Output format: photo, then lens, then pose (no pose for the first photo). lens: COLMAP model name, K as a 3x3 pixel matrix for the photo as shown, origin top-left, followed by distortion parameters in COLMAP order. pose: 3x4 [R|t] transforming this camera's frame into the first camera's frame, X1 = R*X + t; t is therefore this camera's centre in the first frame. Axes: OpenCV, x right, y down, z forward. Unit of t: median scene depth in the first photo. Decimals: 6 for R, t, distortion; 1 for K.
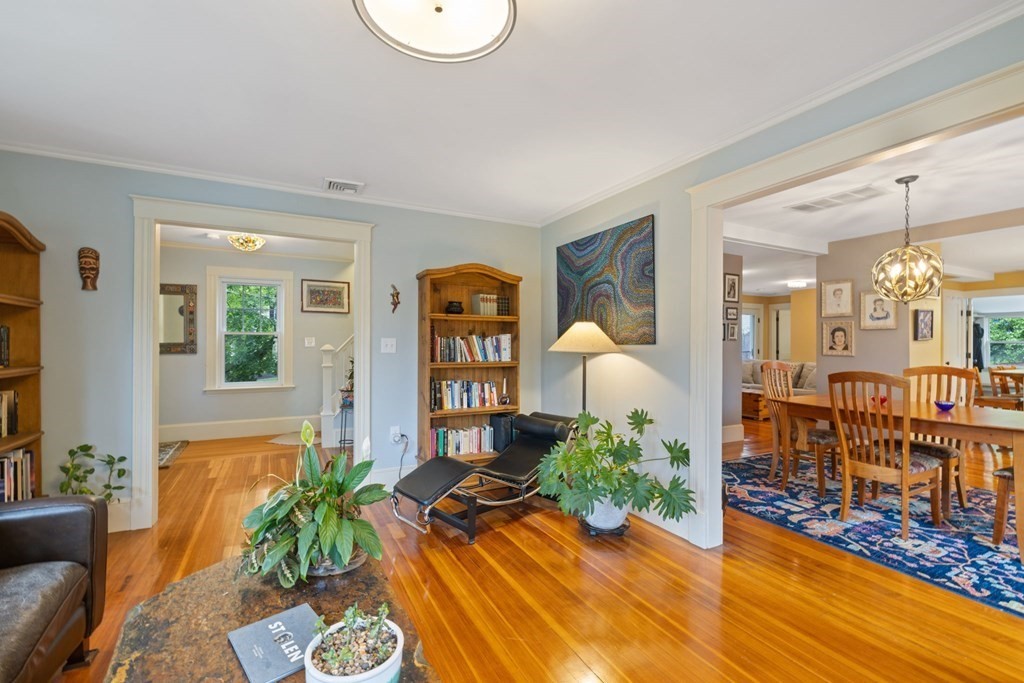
lens RADIAL K [[454.0, 0, 519.8], [0, 454.0, 339.3], [0, 0, 1]] dist [-0.000694, 0.001414]
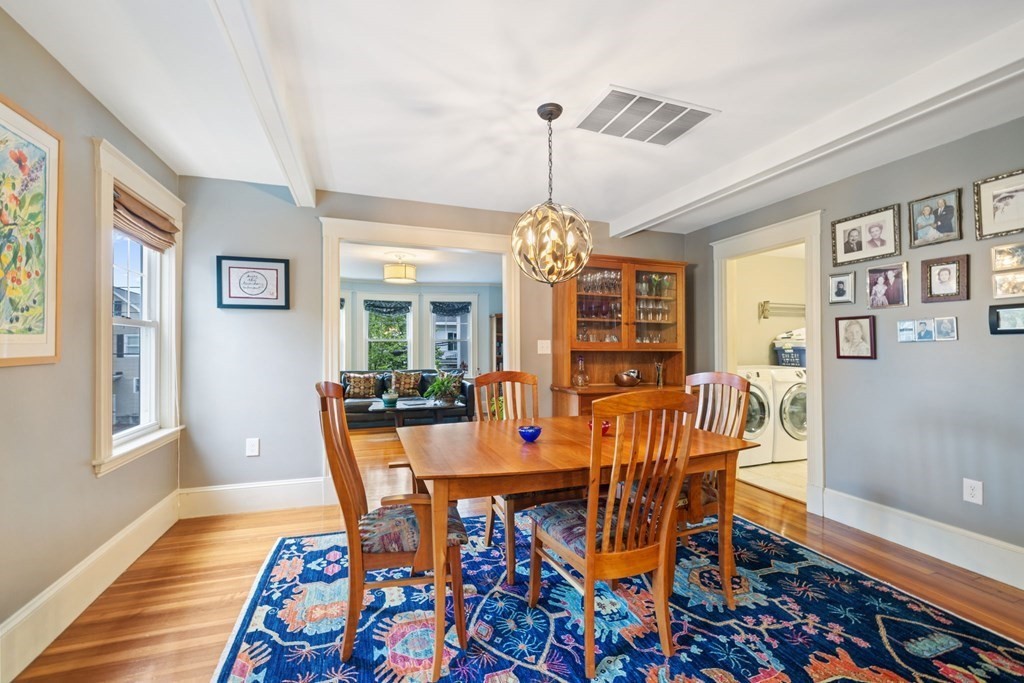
lens RADIAL K [[430.0, 0, 509.2], [0, 430.0, 344.7], [0, 0, 1]] dist [0.000408, 0.000093]
pose [[-0.159218, -0.013187, -0.987155, 1.322899], [0.006410, 0.999876, -0.014391, 0.019949], [0.987223, -0.008619, -0.159114, 0.903276]]
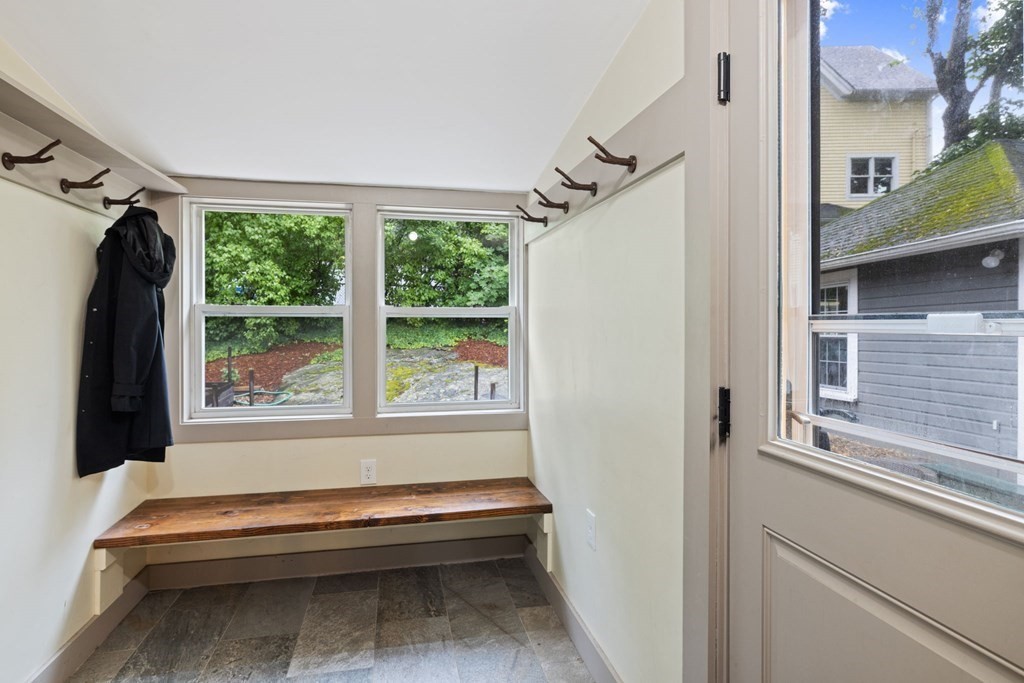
lens RADIAL K [[539.6, 0, 522.8], [0, 539.6, 320.0], [0, 0, 1]] dist [0.003633, 0.000503]
pose [[0.268752, 0.002203, 0.963207, 2.239303], [-0.009302, 0.999957, 0.000309, 0.026448], [-0.963165, -0.009043, 0.268761, 2.120028]]
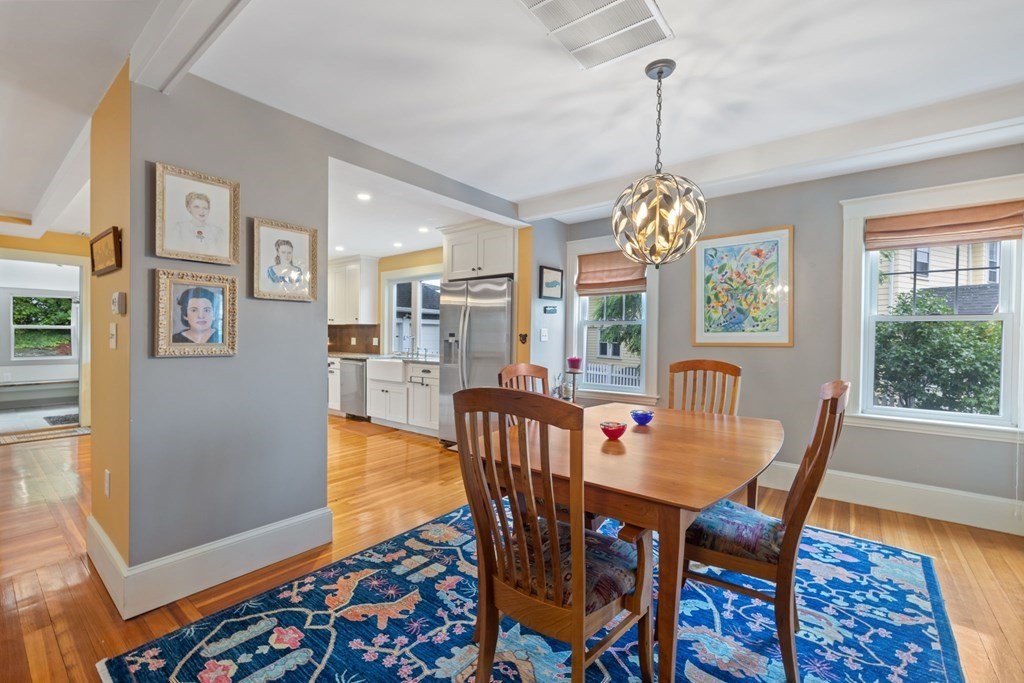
lens RADIAL K [[430.0, 0, 489.0], [0, 430.0, 339.3], [0, 0, 1]] dist [0.000408, 0.000093]
pose [[-0.369494, -0.015718, 0.929100, 0.331008], [-0.017375, 0.999799, 0.010004, 0.016592], [-0.929071, -0.012447, -0.369693, 1.246037]]
